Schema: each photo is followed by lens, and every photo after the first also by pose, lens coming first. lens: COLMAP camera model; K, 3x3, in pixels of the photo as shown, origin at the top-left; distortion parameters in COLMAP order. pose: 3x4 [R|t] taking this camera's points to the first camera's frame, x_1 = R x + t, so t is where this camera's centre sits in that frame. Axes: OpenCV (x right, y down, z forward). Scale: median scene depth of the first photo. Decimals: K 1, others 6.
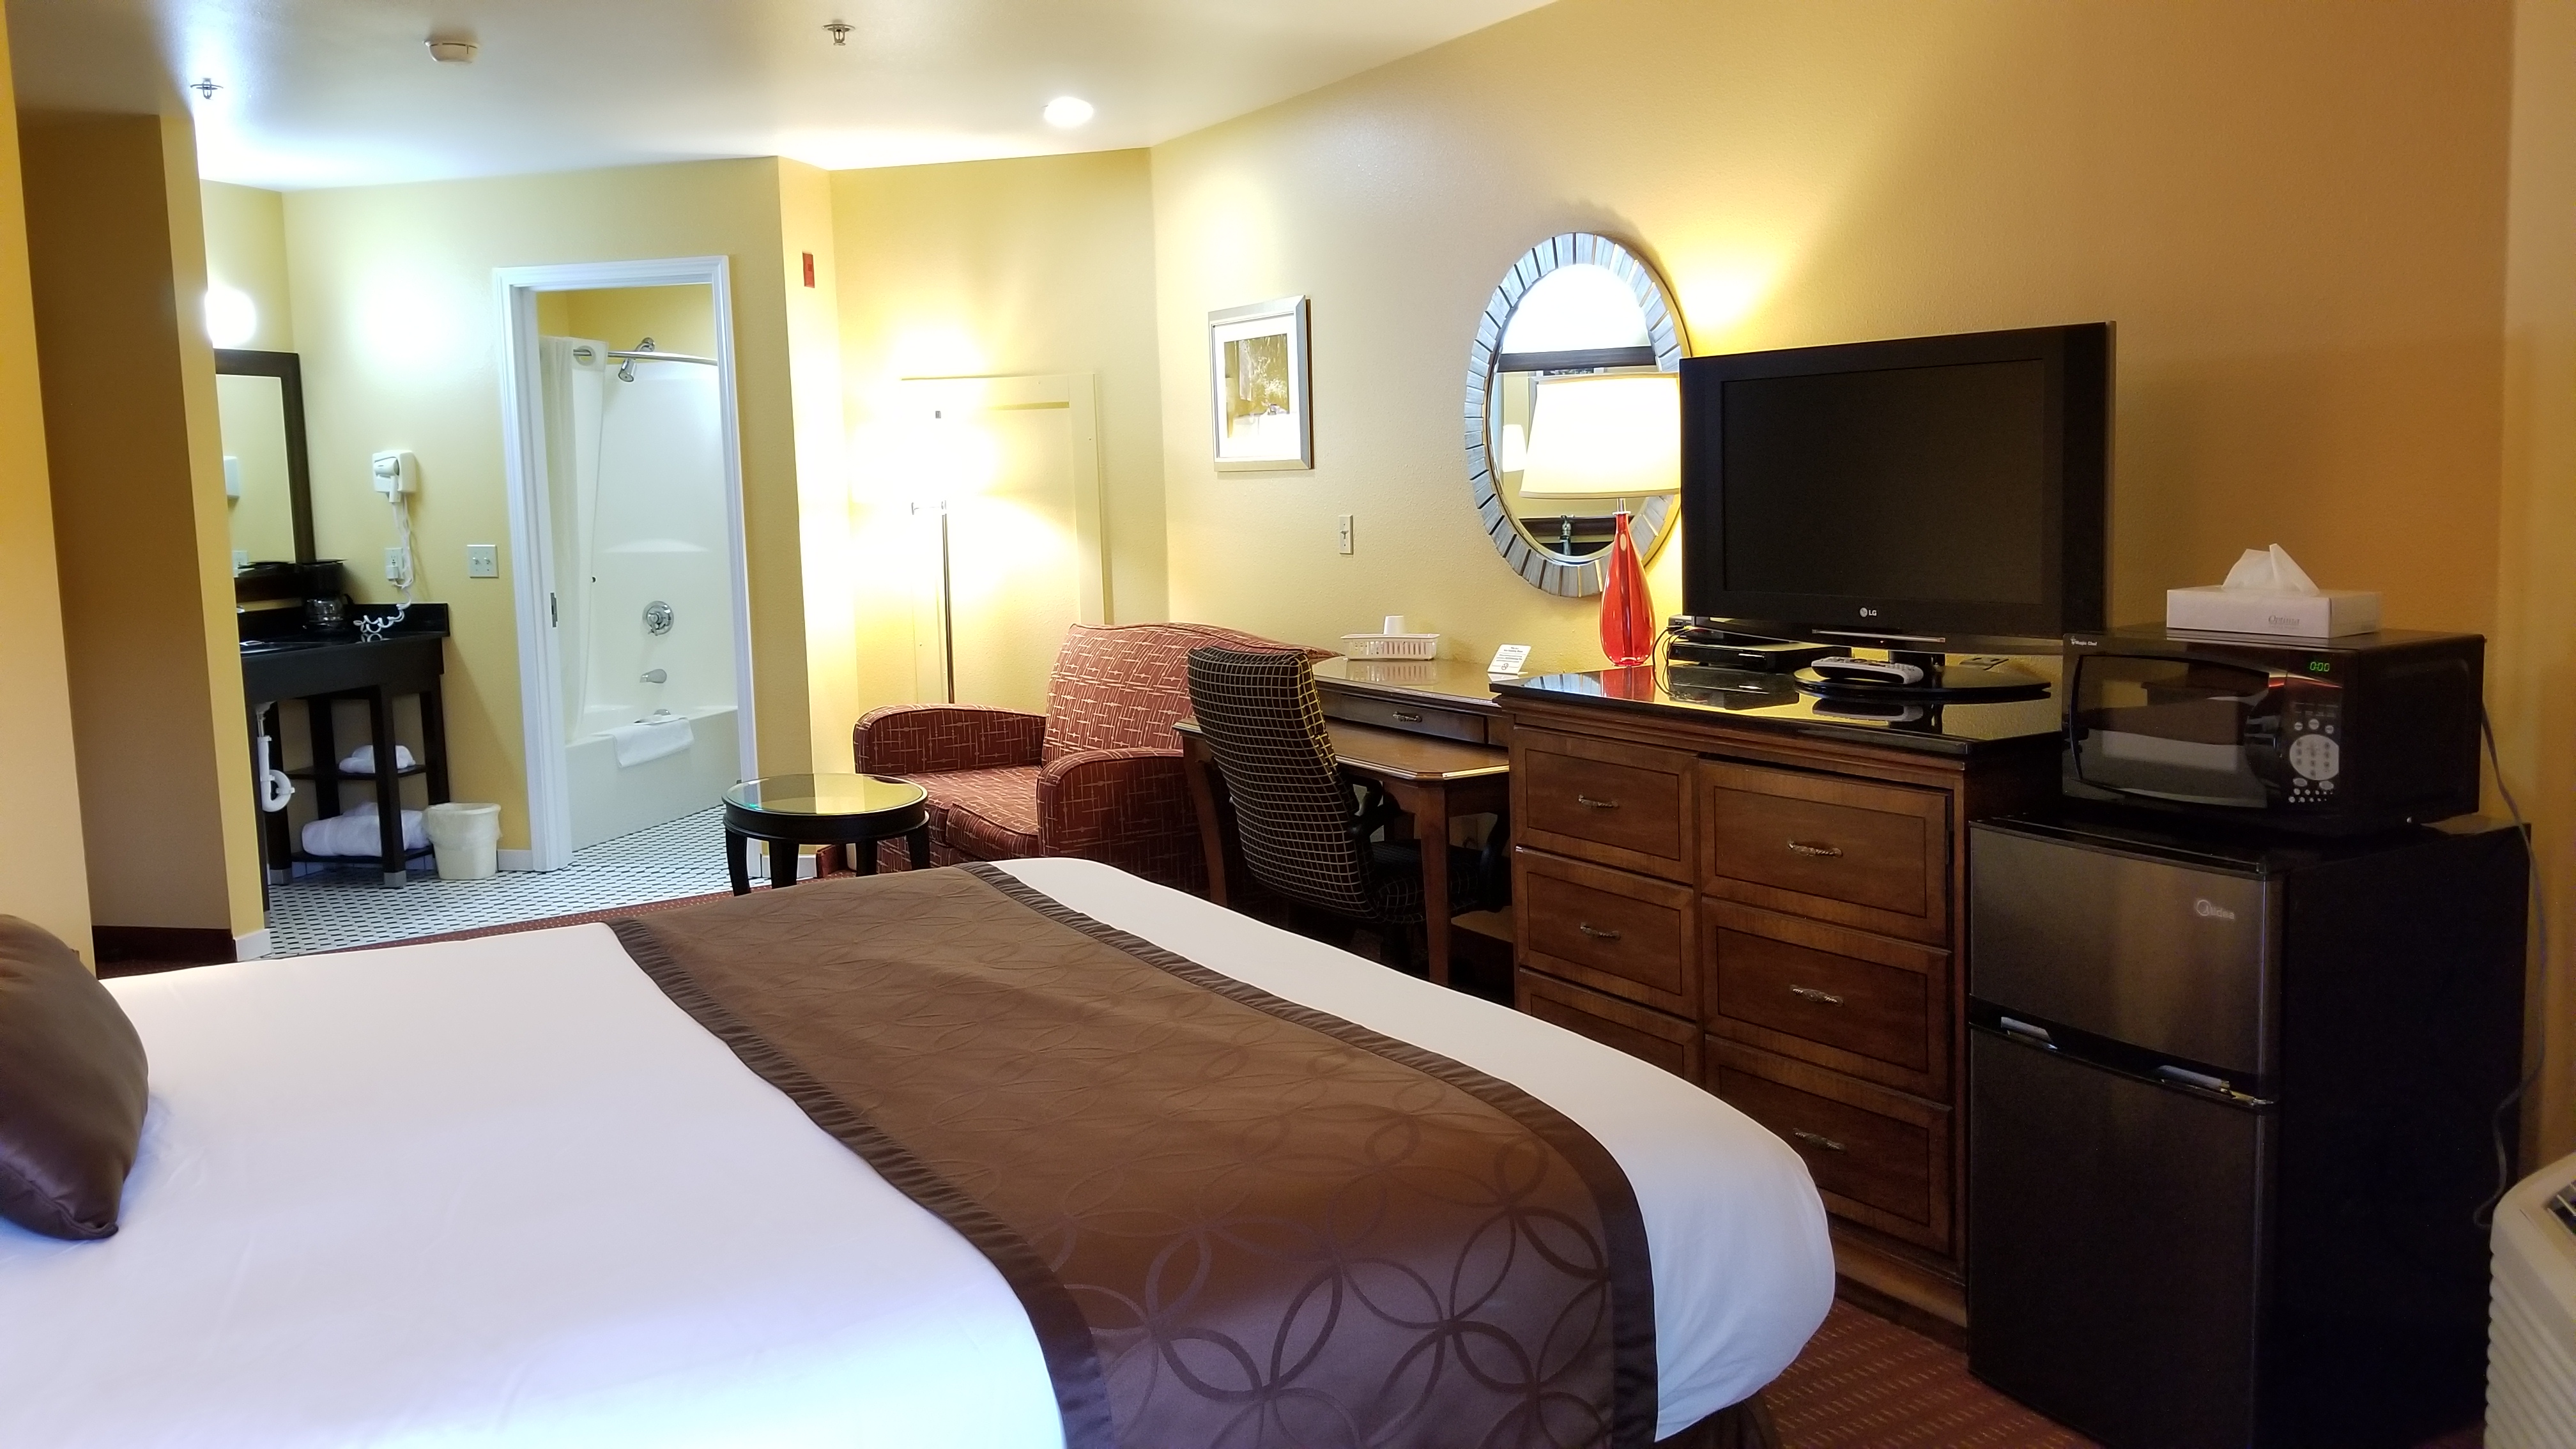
lens RADIAL K [[2041.2, 0, 1289.3], [0, 2041.2, 691.3], [0, 0, 1]] dist [0.105825, -0.188317]
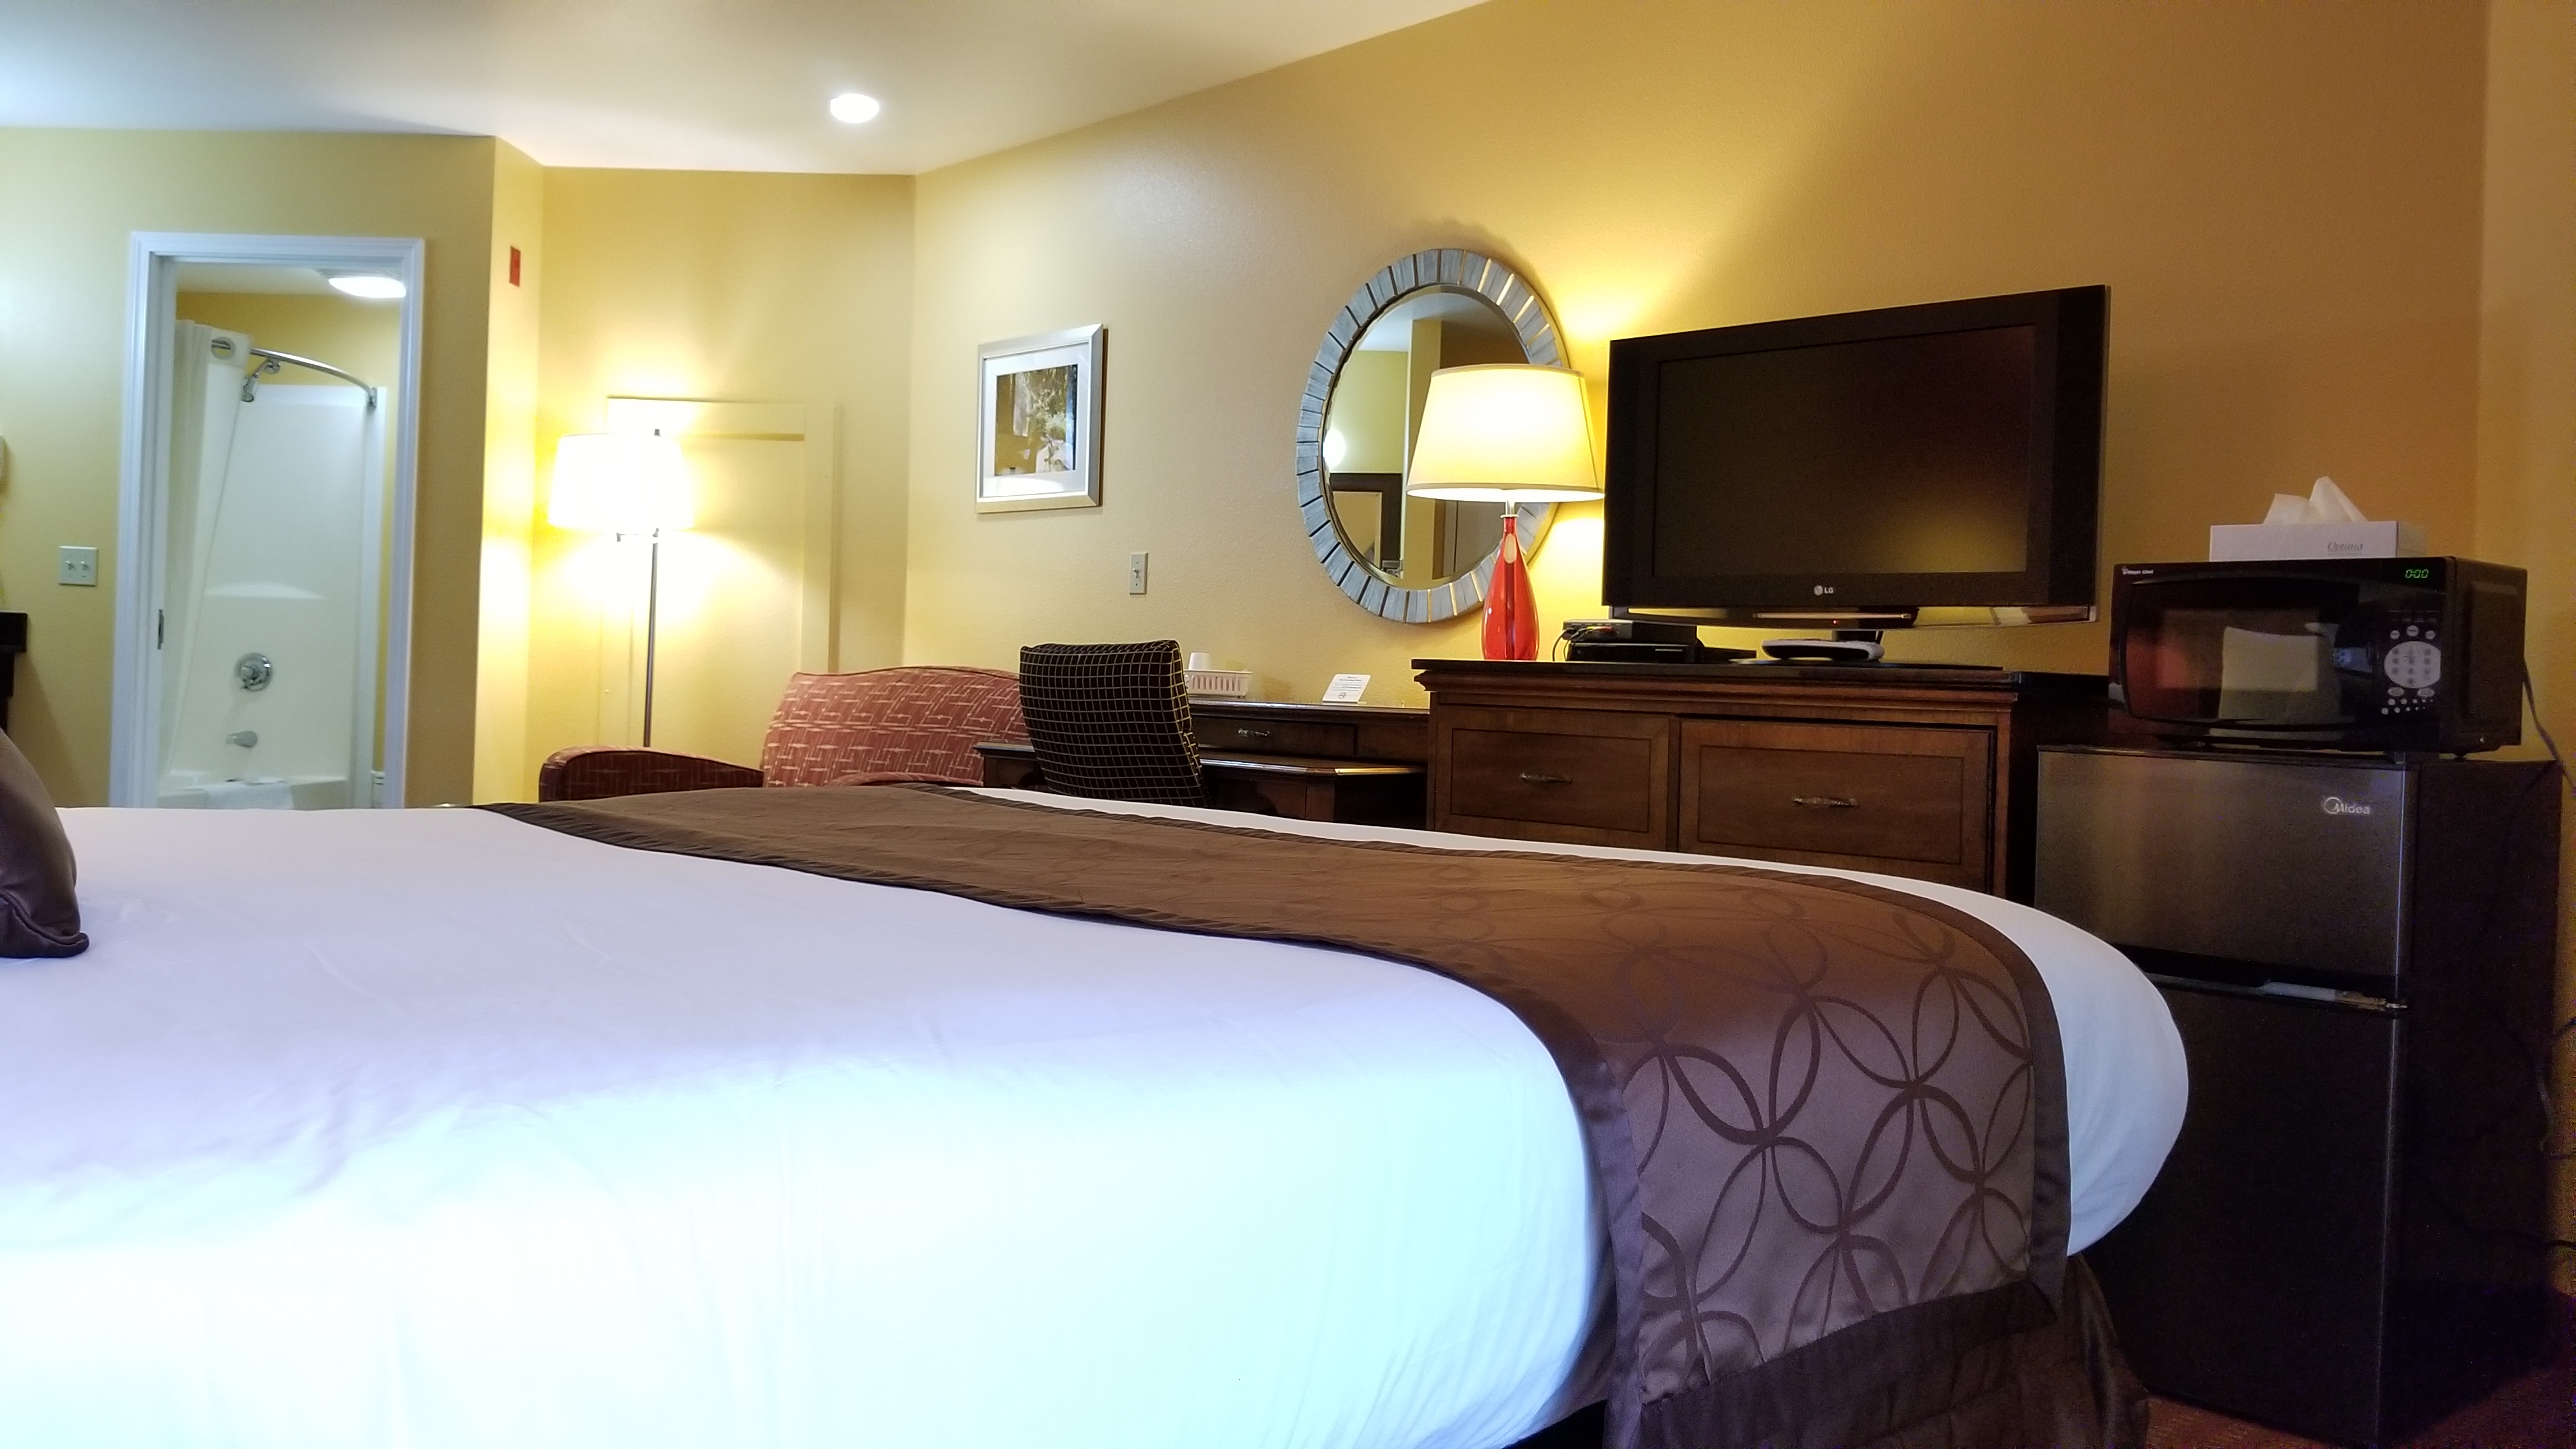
lens RADIAL K [[2041.2, 0, 1289.3], [0, 2041.2, 691.3], [0, 0, 1]] dist [0.105825, -0.188317]
pose [[0.972929, 0.059613, 0.223281, -0.145948], [-0.035819, 0.993380, -0.109145, 0.101642], [-0.228310, 0.098192, 0.968624, 0.098930]]
